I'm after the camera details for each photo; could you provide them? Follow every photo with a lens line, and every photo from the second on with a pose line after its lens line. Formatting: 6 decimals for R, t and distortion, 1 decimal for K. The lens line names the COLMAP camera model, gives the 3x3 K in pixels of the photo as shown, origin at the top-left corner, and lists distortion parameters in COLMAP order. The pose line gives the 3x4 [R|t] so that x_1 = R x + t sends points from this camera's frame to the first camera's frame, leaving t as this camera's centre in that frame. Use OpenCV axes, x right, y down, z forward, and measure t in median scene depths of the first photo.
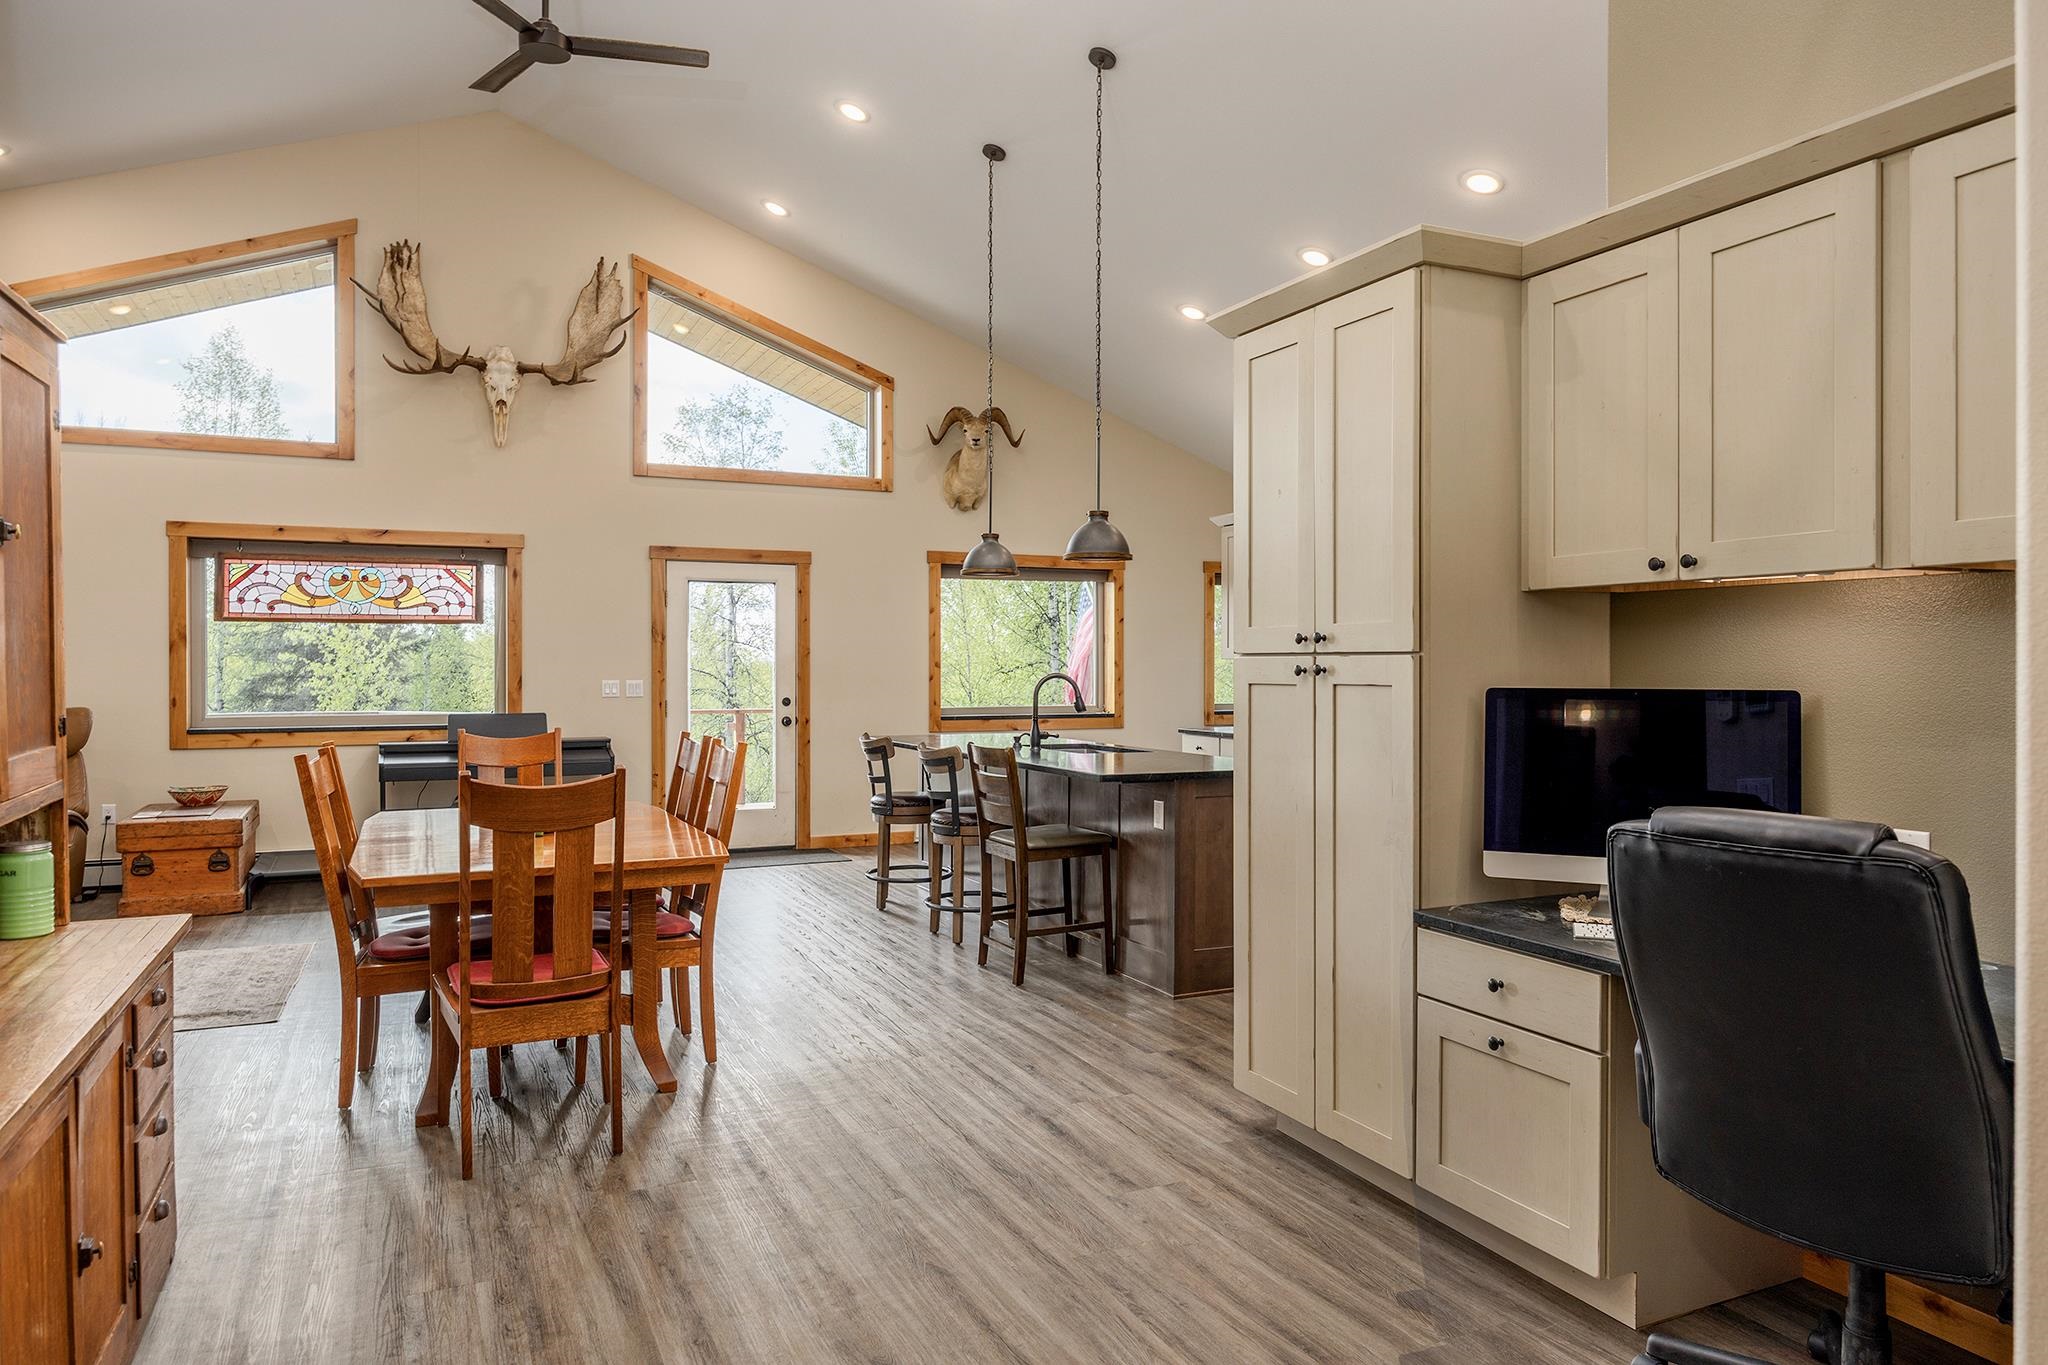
lens RADIAL K [[1313.8, 0, 1030.8], [0, 1313.8, 668.9], [0, 0, 1]] dist [-0.002023, 0.000224]
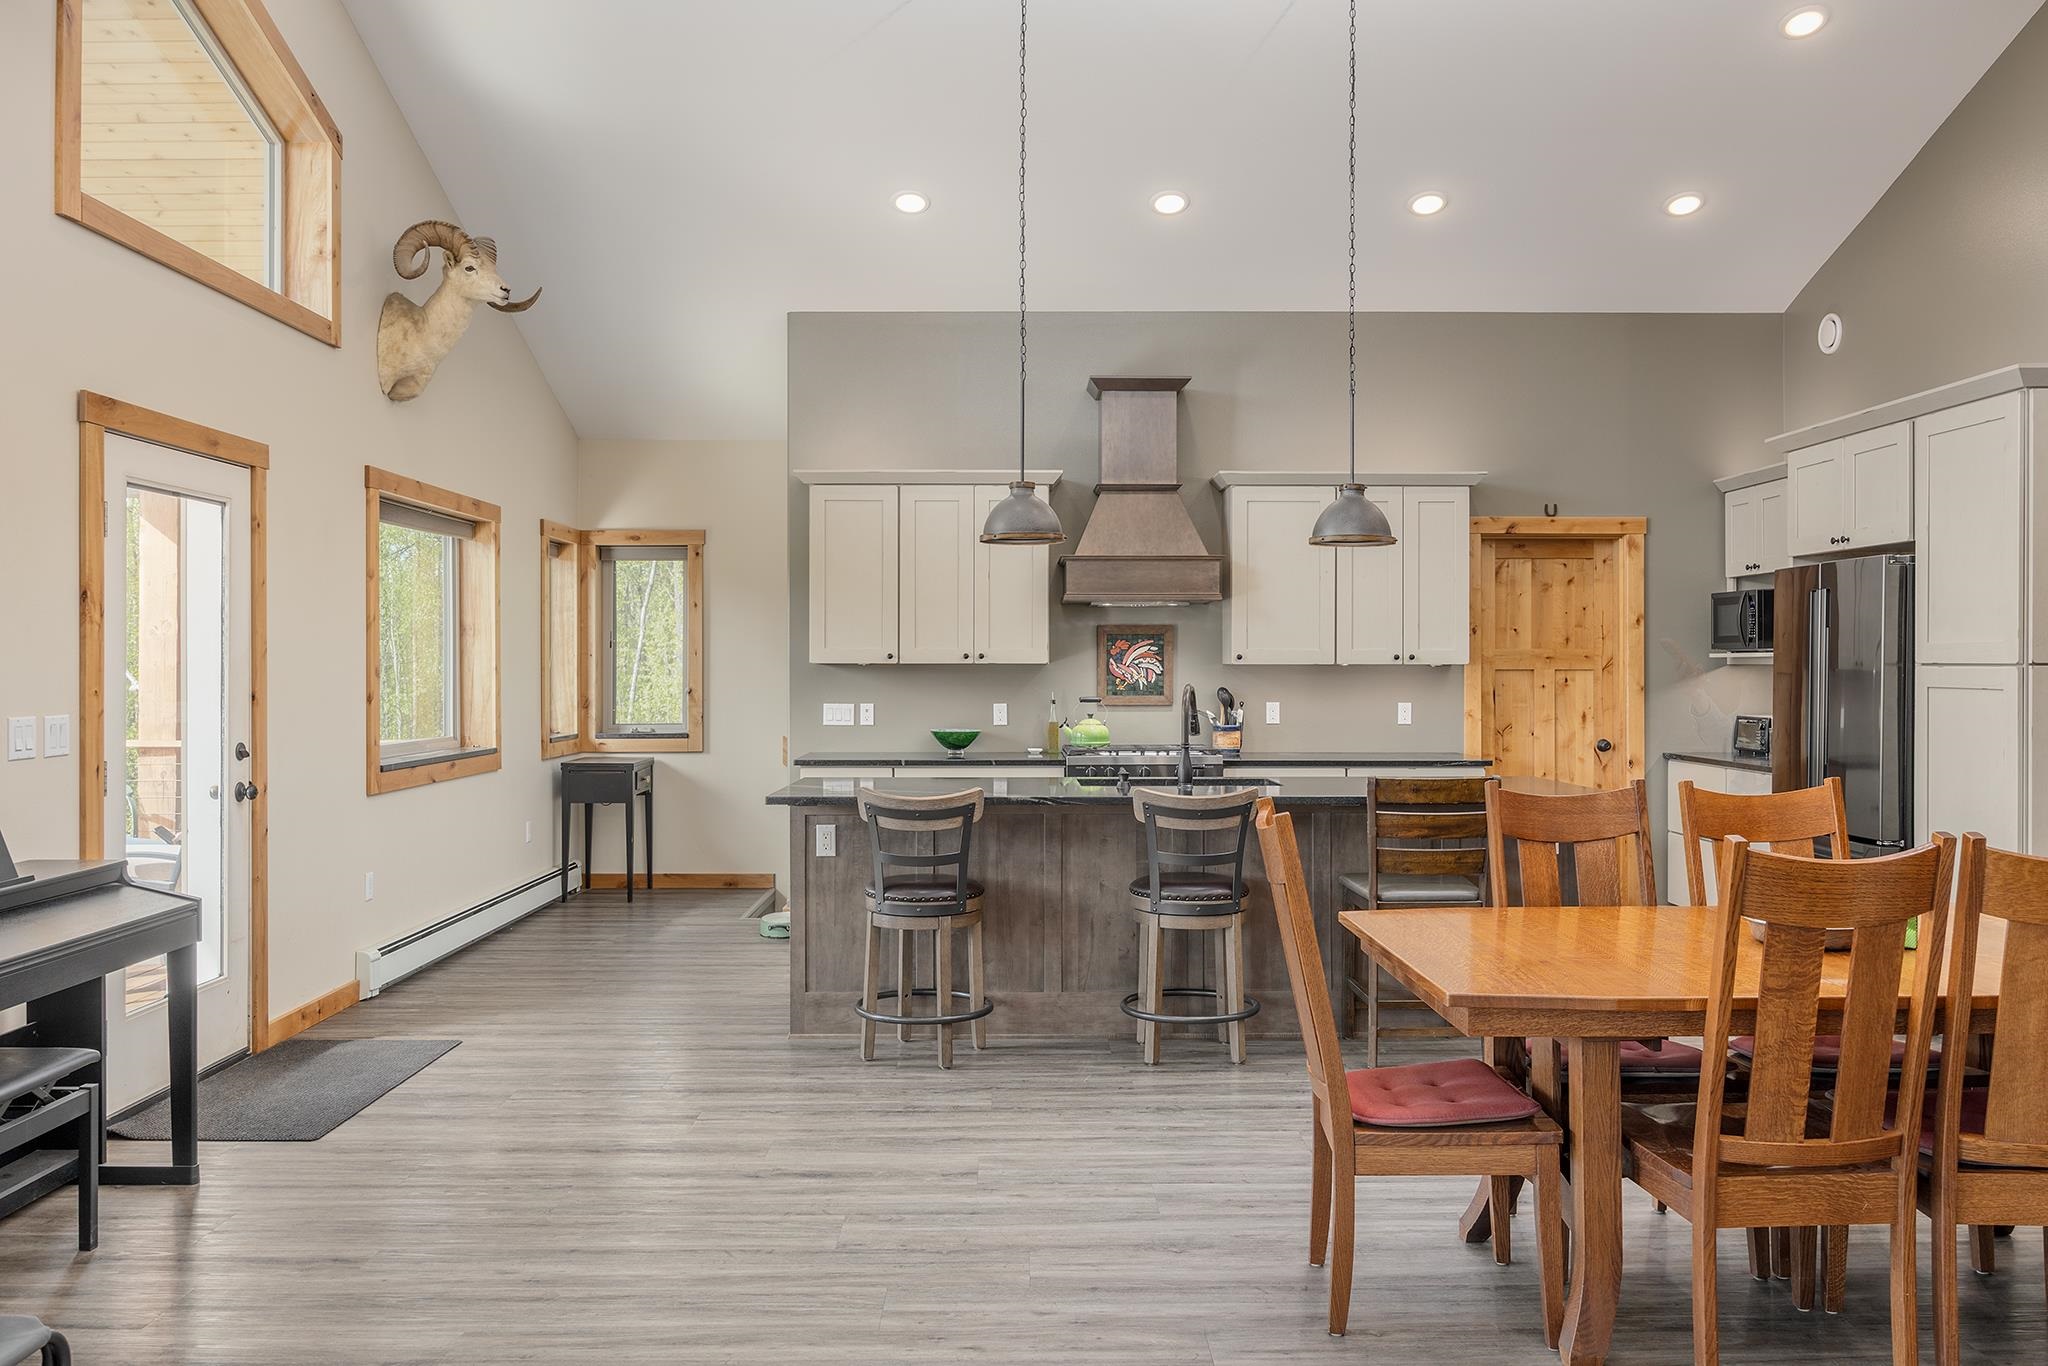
lens RADIAL K [[1607.7, 0, 1024.0], [0, 1607.7, 683.0], [0, 0, 1]] dist [-0.007288, -0.003611]
pose [[0.441088, -0.007472, 0.897433, -0.611600], [0.003401, 0.999972, 0.006654, -0.003280], [-0.897457, 0.000117, 0.441101, 0.505074]]
